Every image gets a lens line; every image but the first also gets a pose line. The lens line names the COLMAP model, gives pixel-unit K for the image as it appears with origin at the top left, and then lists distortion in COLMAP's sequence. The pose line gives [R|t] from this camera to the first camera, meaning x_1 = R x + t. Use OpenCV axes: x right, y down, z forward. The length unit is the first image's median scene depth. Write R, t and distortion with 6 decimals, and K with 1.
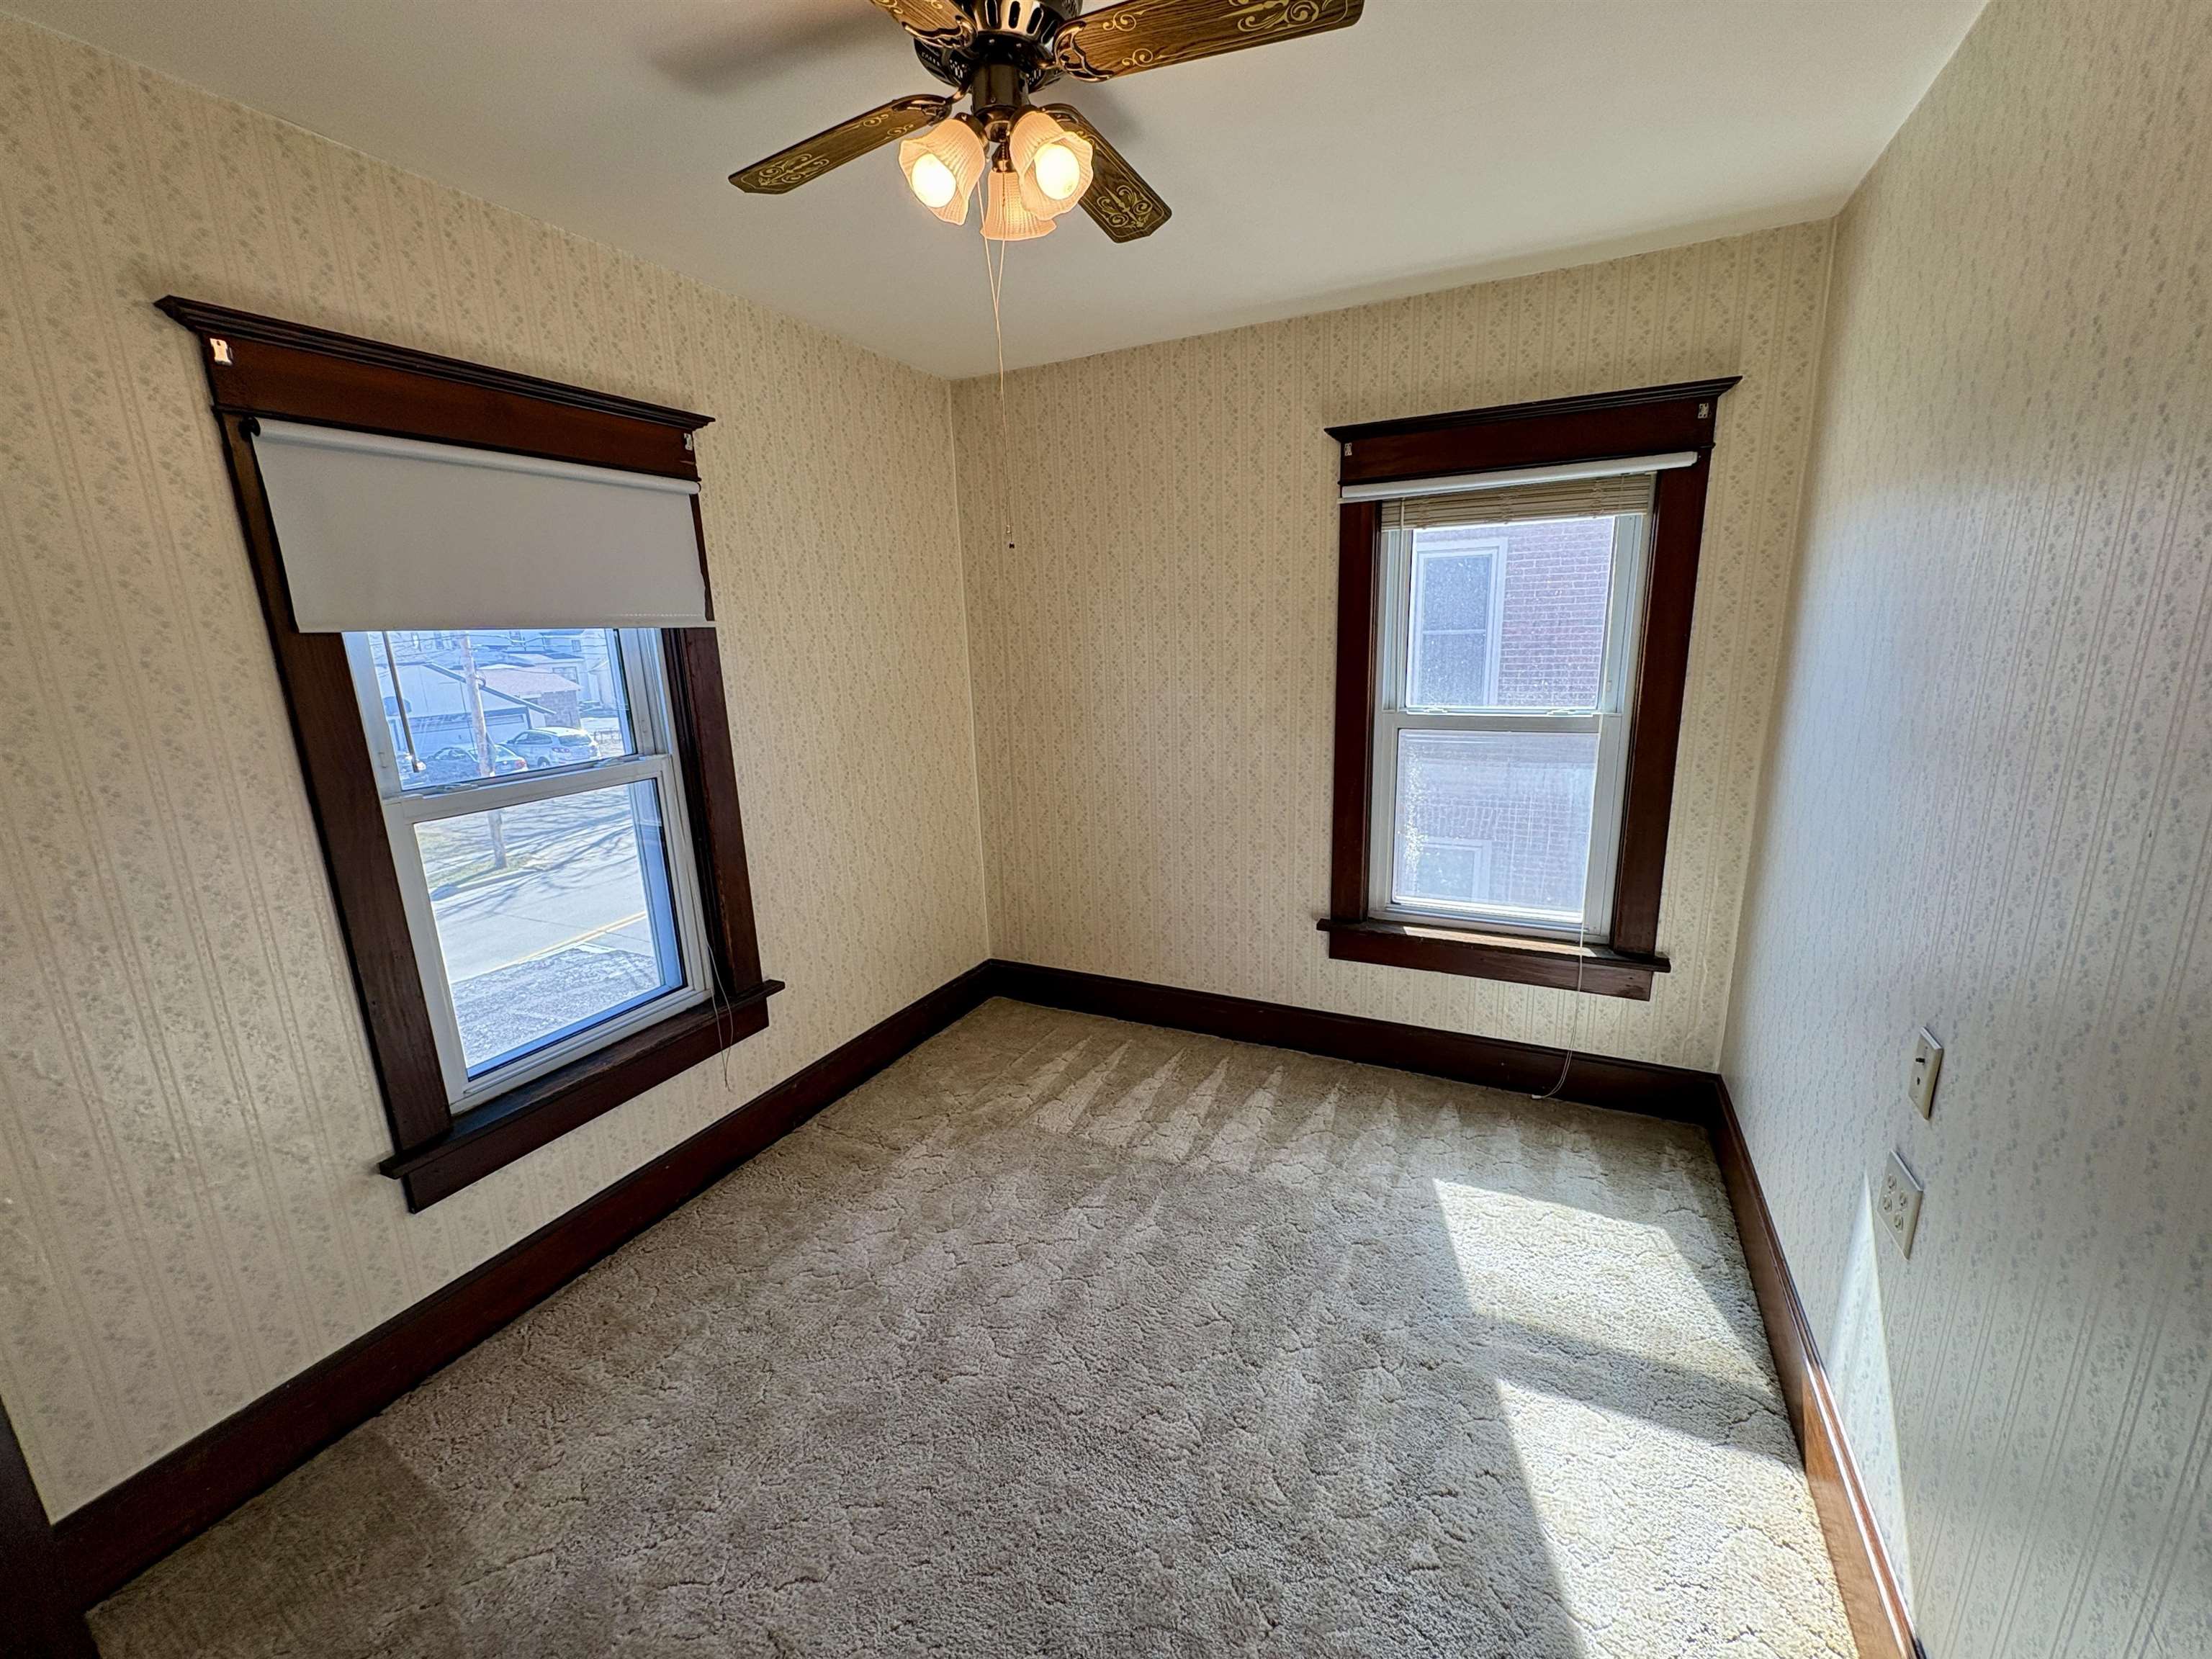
lens RADIAL K [[884.0, 0, 1106.0], [0, 884.0, 829.5], [0, 0, 1]] dist [0.000232, 0.000510]
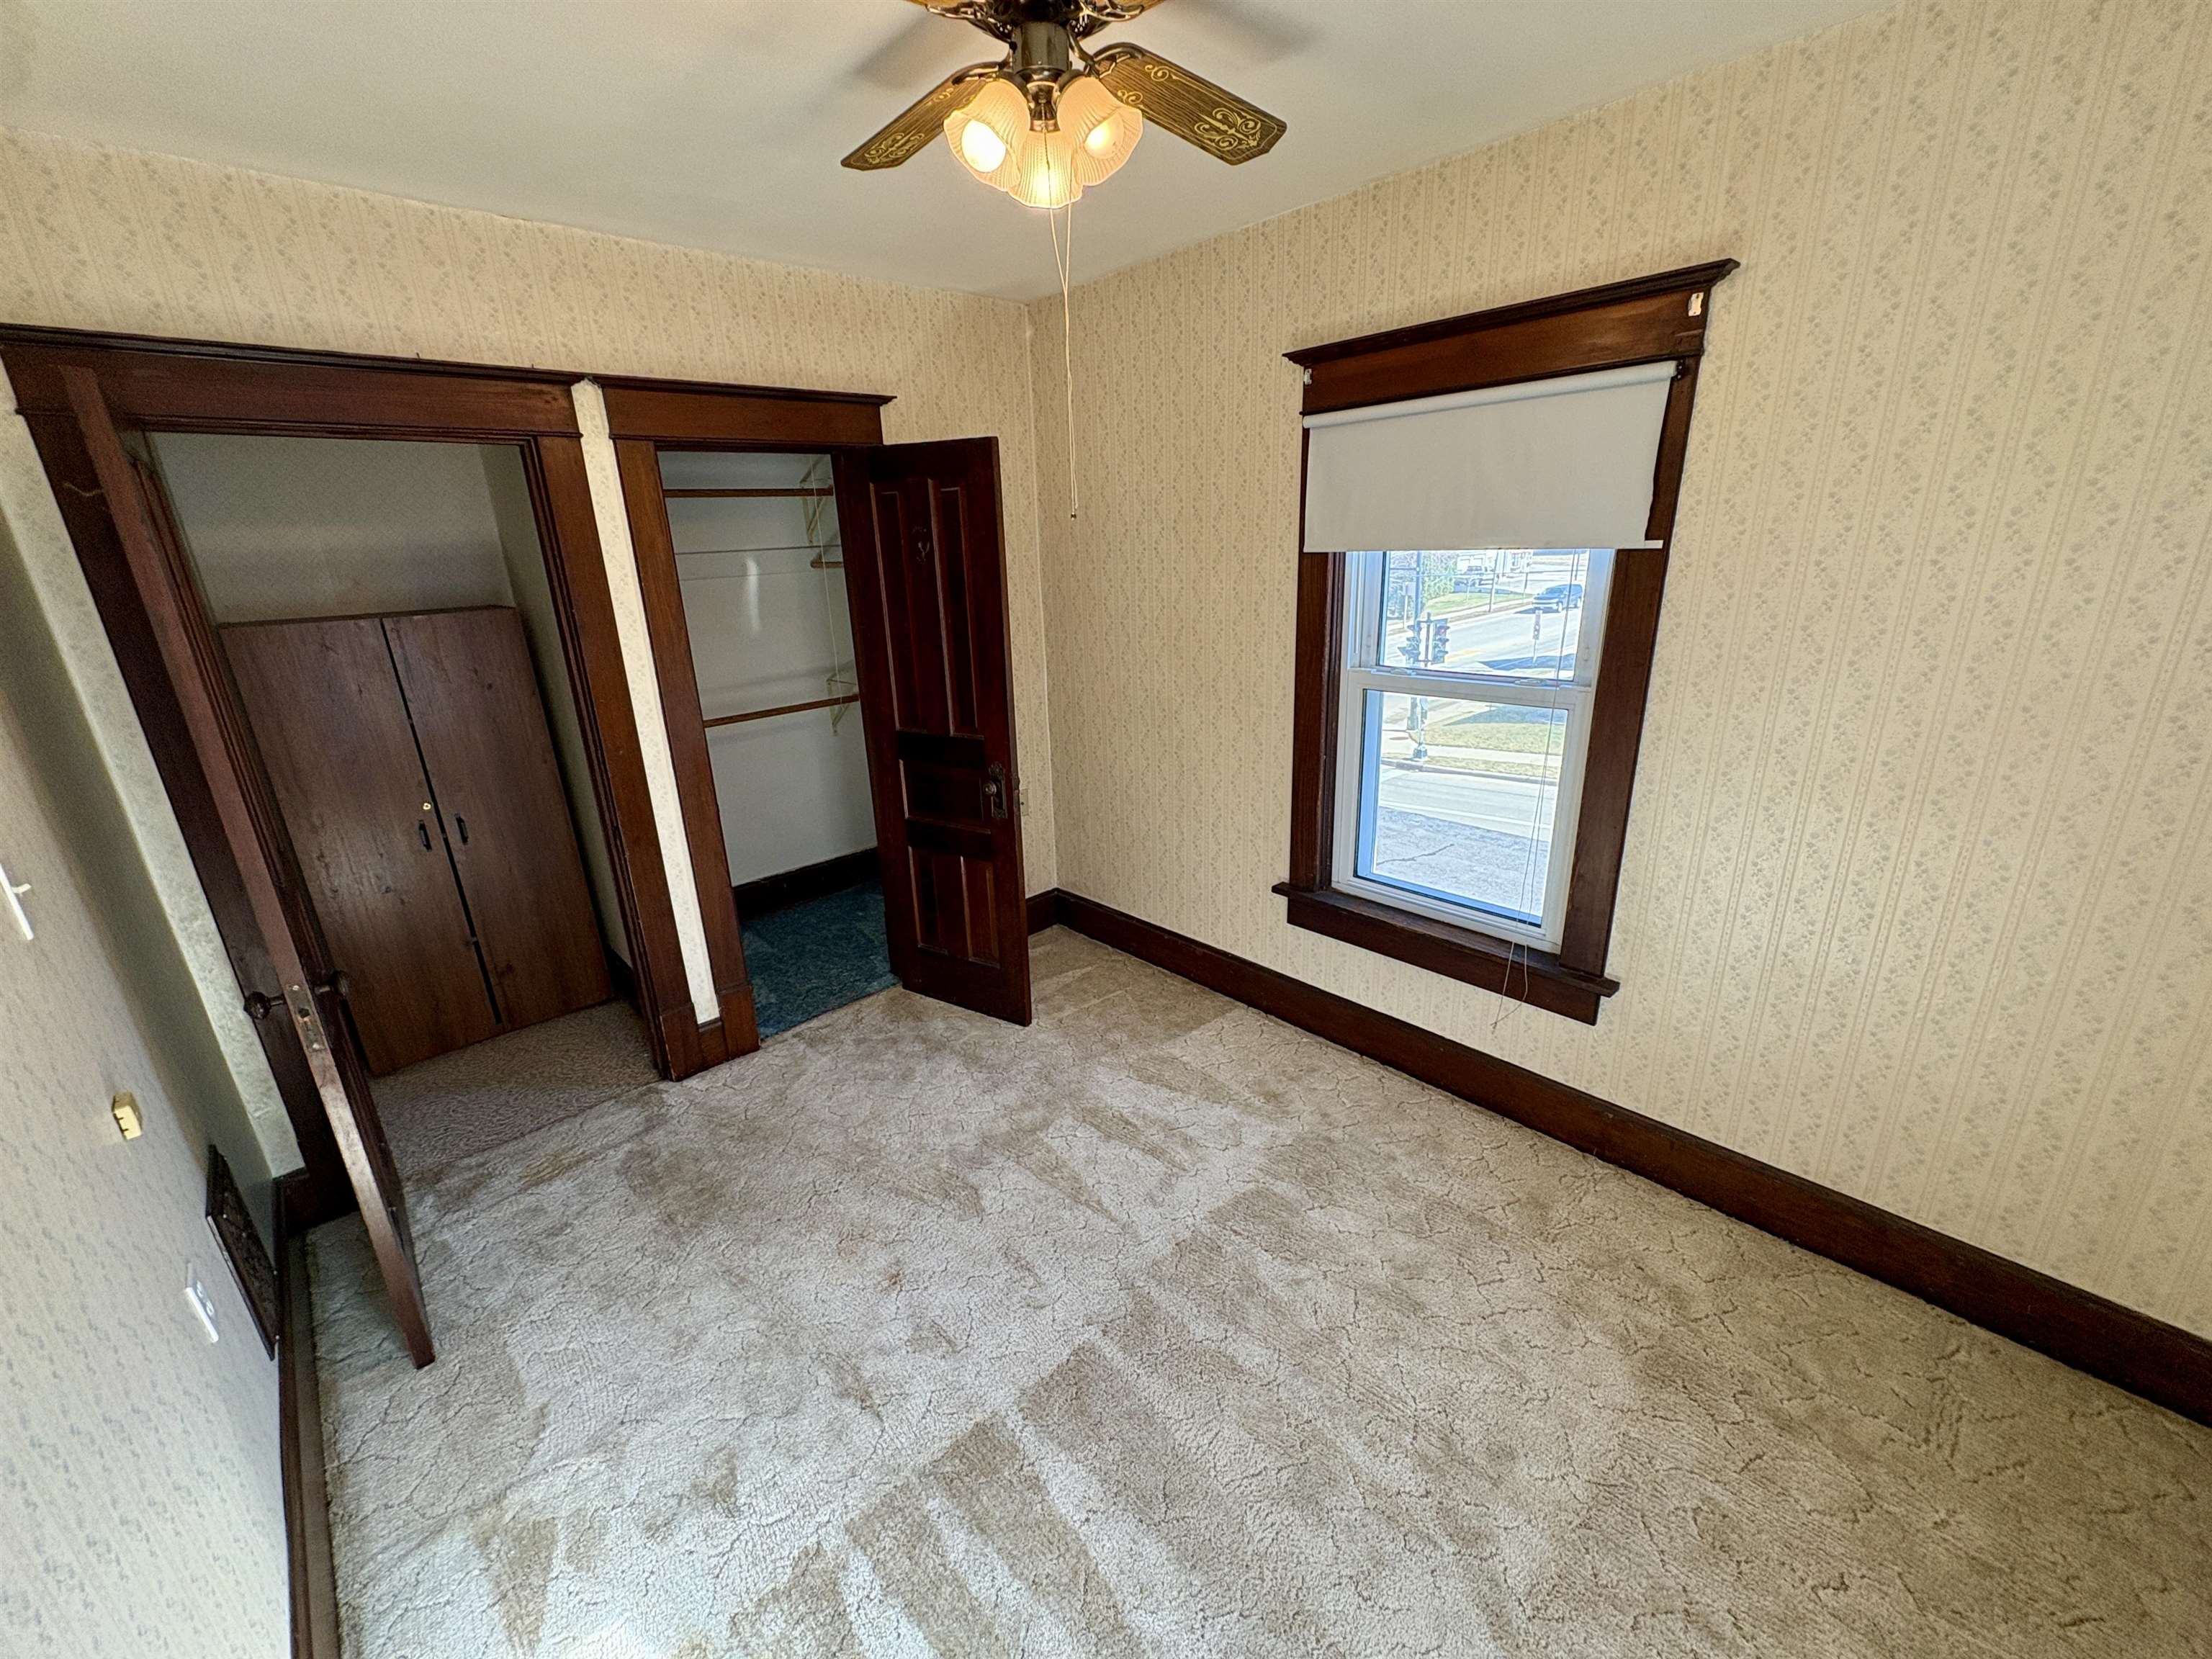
lens RADIAL K [[861.5, 0, 1115.7], [0, 861.5, 830.6], [0, 0, 1]] dist [-0.000713, -0.000027]
pose [[-0.330667, 0.332899, -0.883084, 0.554652], [-0.177202, 0.897177, 0.404564, -0.251934], [0.926962, 0.290261, -0.237677, 0.887463]]
